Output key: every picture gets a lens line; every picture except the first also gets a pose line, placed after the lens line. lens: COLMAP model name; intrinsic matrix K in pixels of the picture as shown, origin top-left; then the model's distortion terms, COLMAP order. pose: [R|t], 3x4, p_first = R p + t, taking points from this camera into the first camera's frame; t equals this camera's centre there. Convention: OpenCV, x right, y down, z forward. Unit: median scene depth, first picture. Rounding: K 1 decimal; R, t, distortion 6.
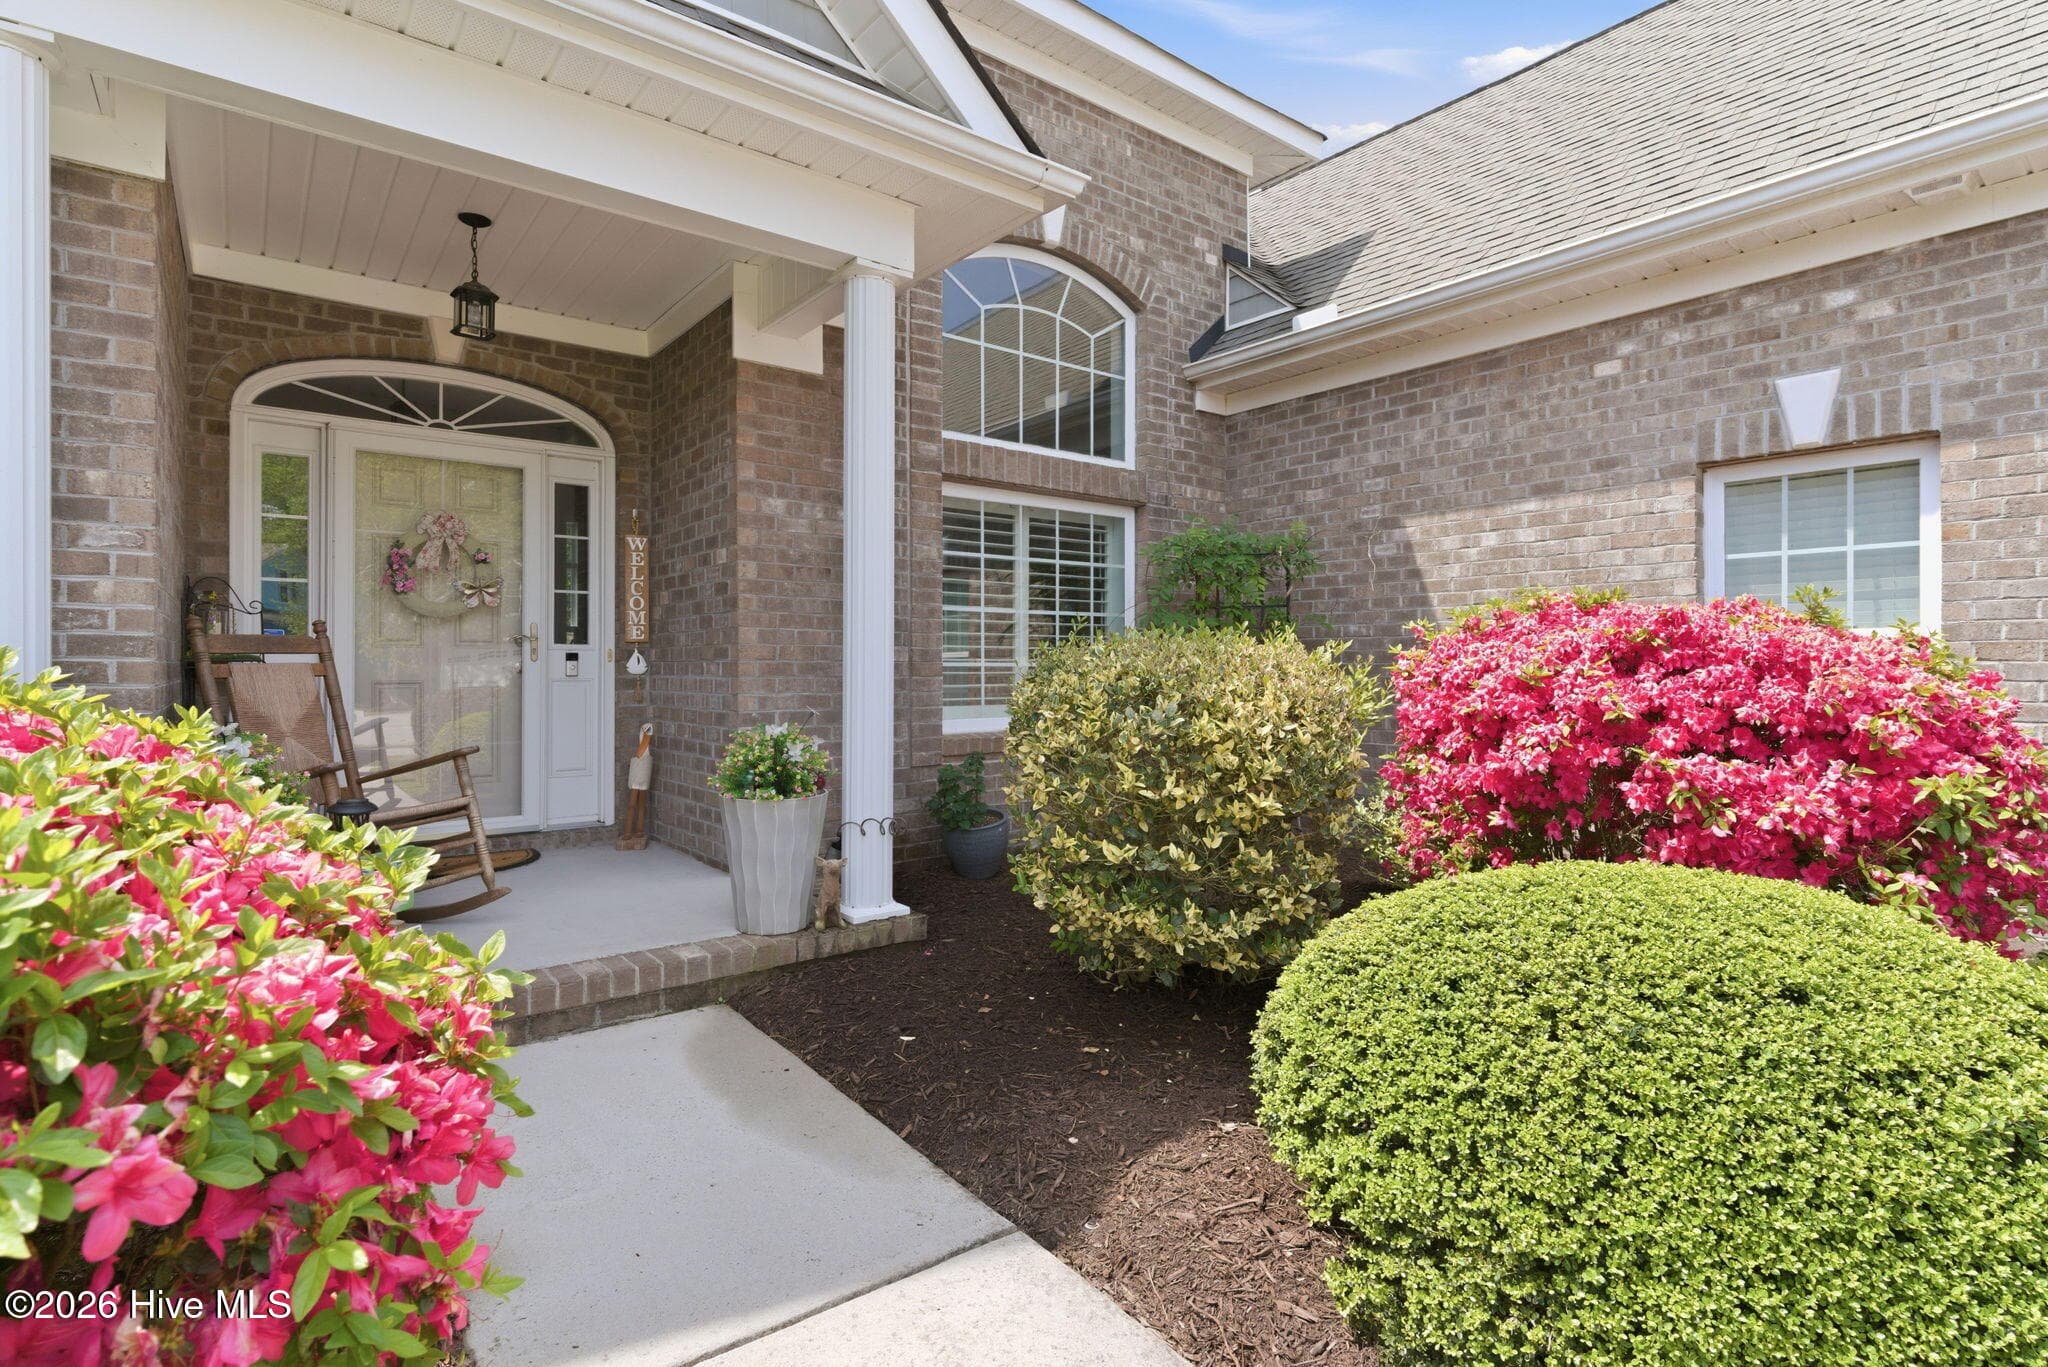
lens RADIAL K [[1019.5, 0, 1011.8], [0, 1019.5, 661.6], [0, 0, 1]] dist [-0.008116, 0.001525]
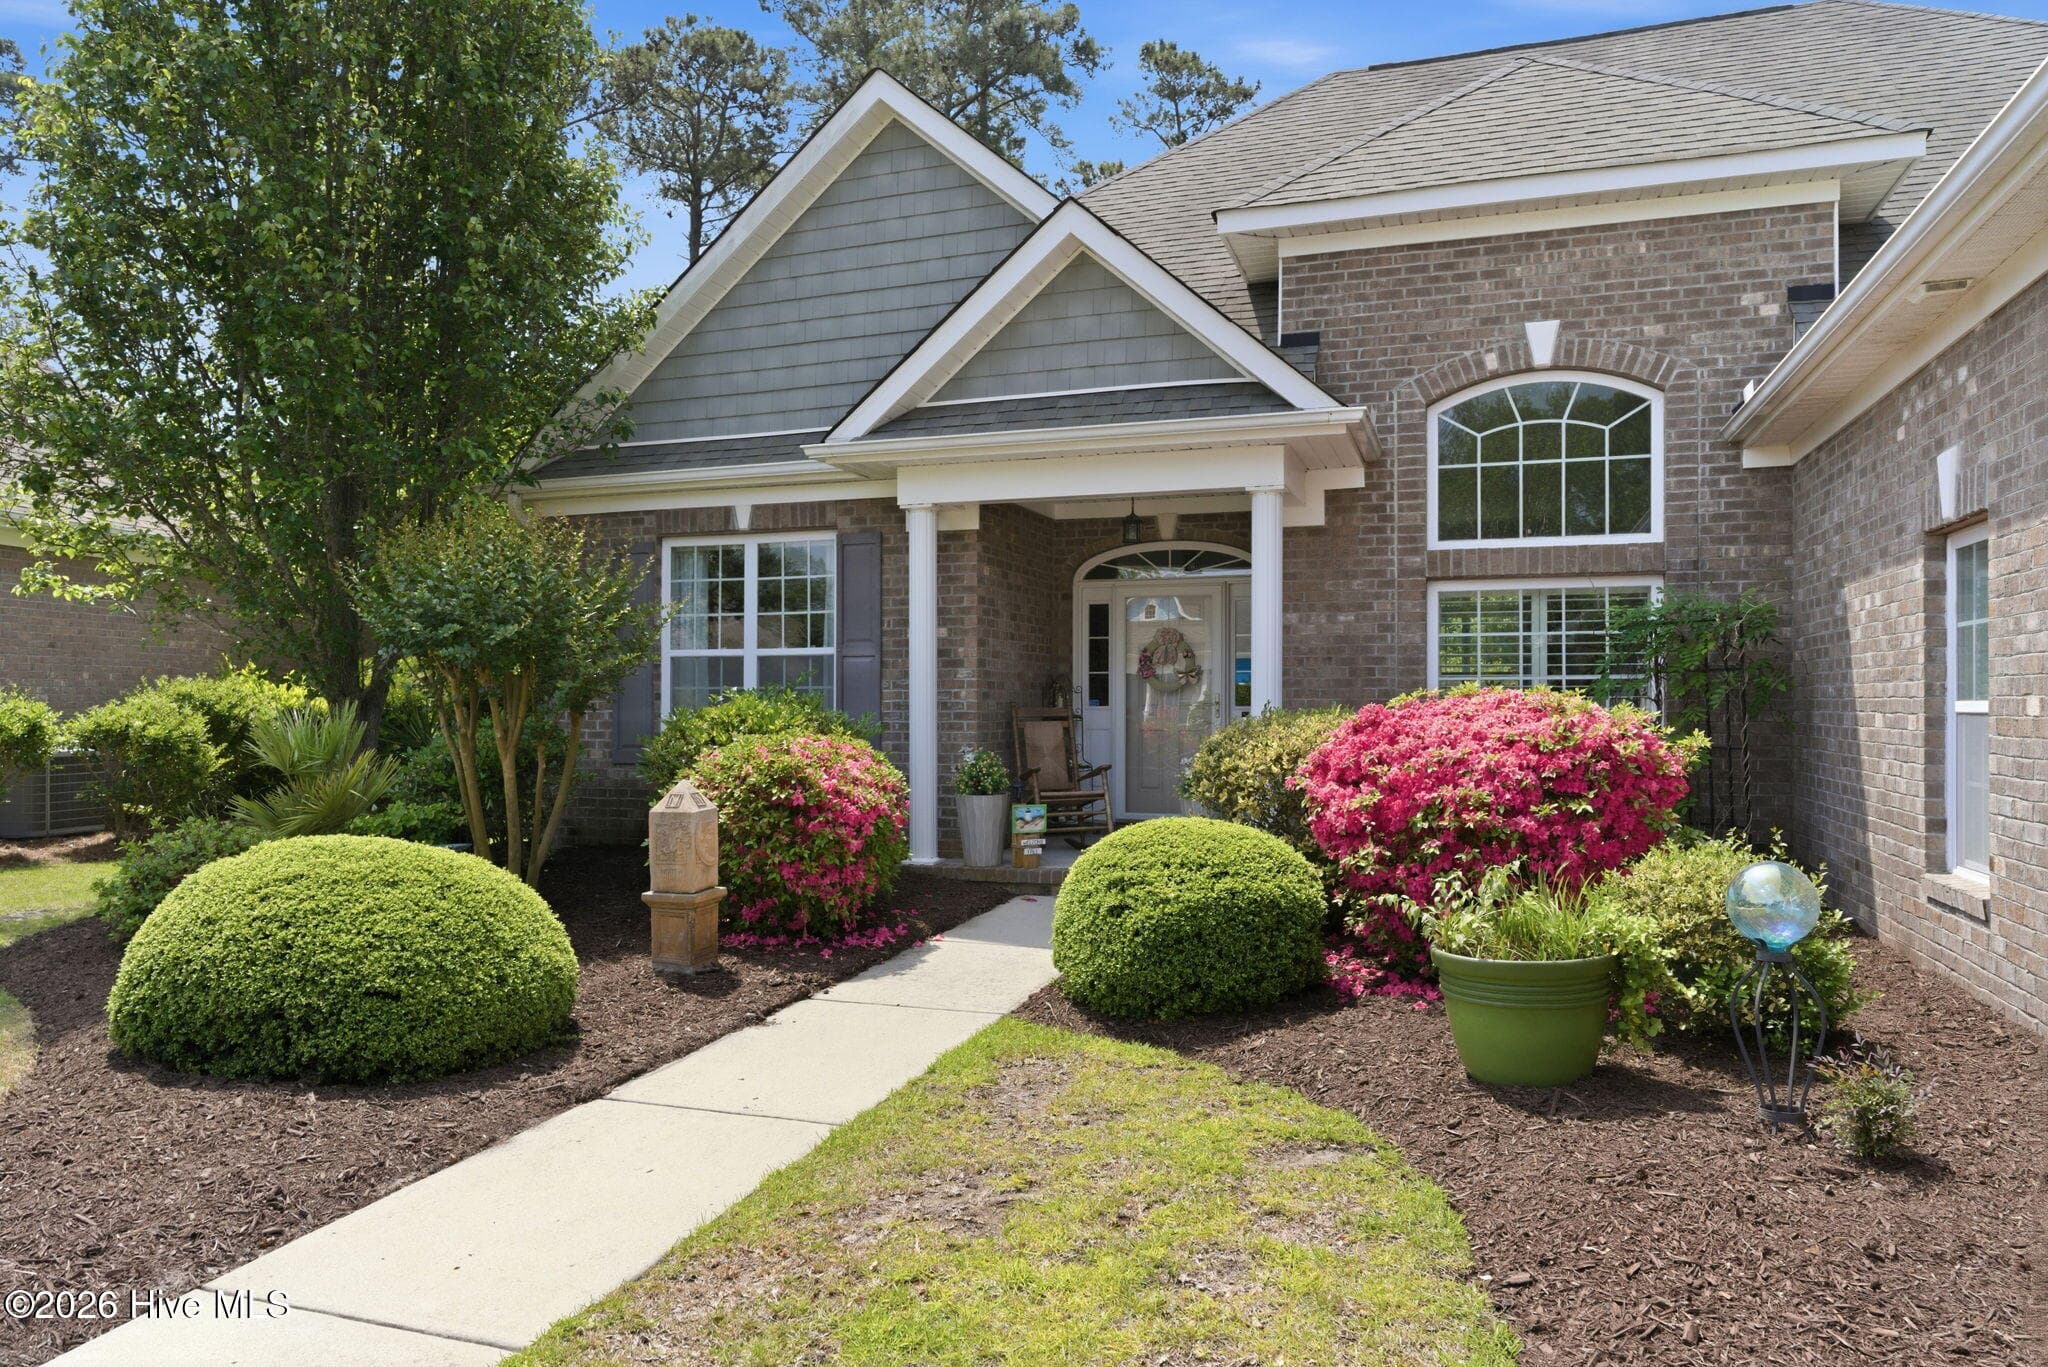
lens RADIAL K [[1357.1, 0, 1021.0], [0, 1357.1, 708.0], [0, 0, 1]] dist [-0.003420, 0.004408]
pose [[0.553176, 0.002208, -0.833062, 1.095552], [0.010640, 0.999896, 0.009716, -0.036922], [0.832997, -0.014238, 0.553095, -0.414016]]
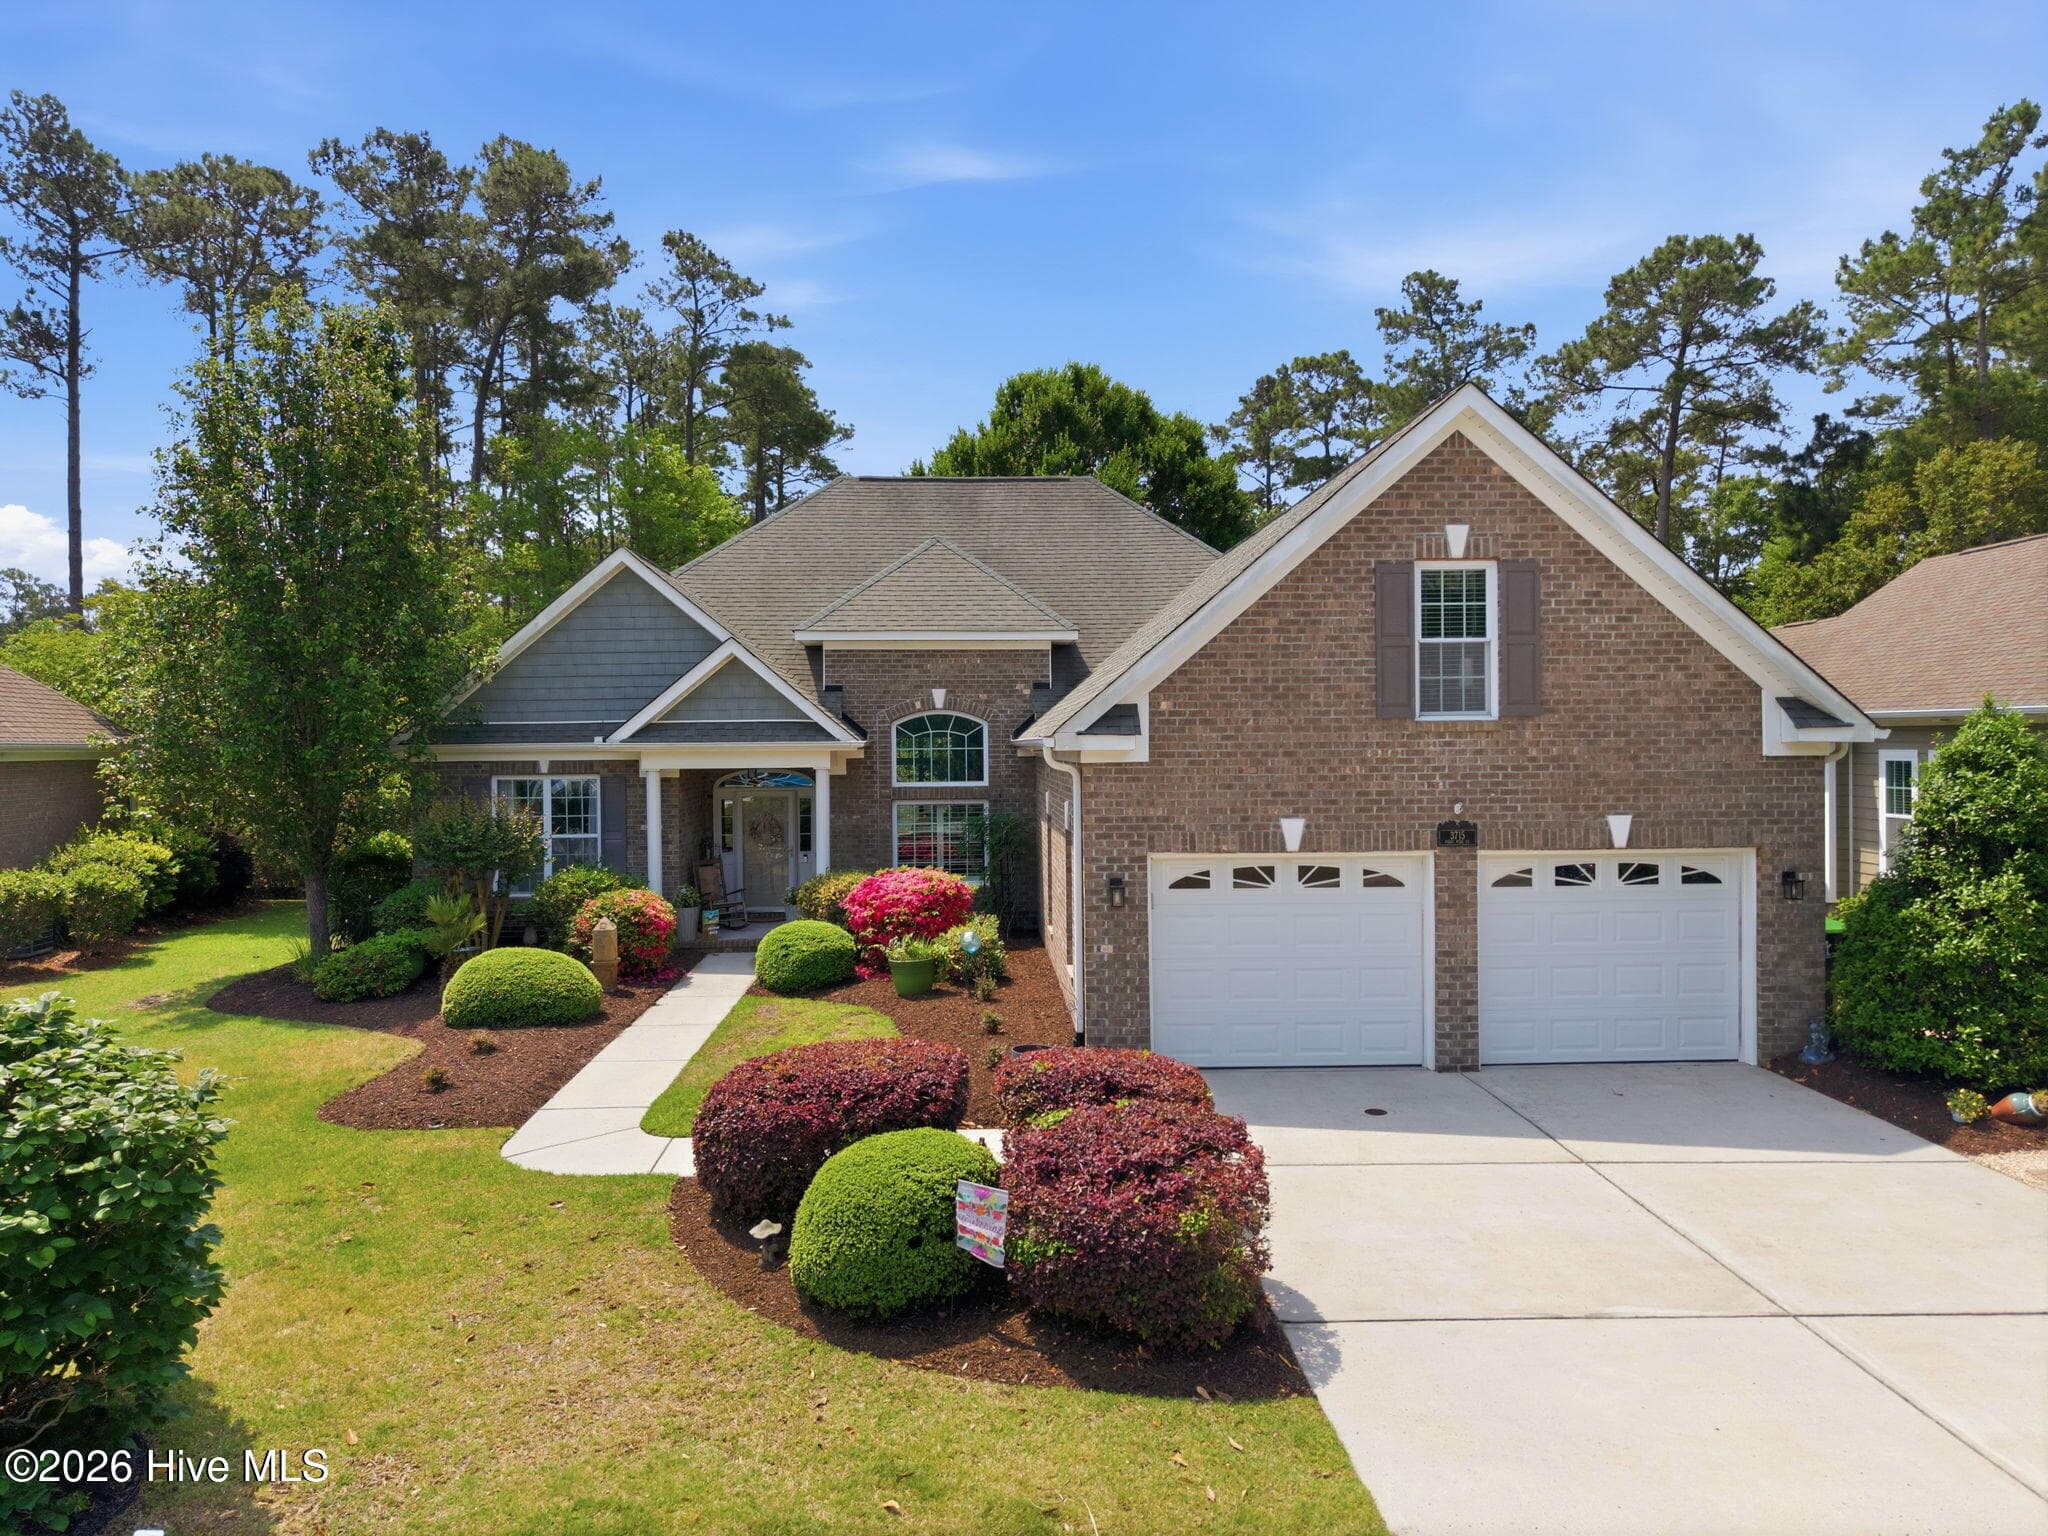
lens RADIAL K [[1382.3, 0, 1031.9], [0, 1382.3, 785.6], [0, 0, 1]] dist [0.017407, -0.024649]
pose [[0.821698, 0.009146, -0.569850, 2.510176], [0.016235, 0.999090, 0.039445, -0.370354], [0.569692, -0.041664, 0.820801, -2.022469]]
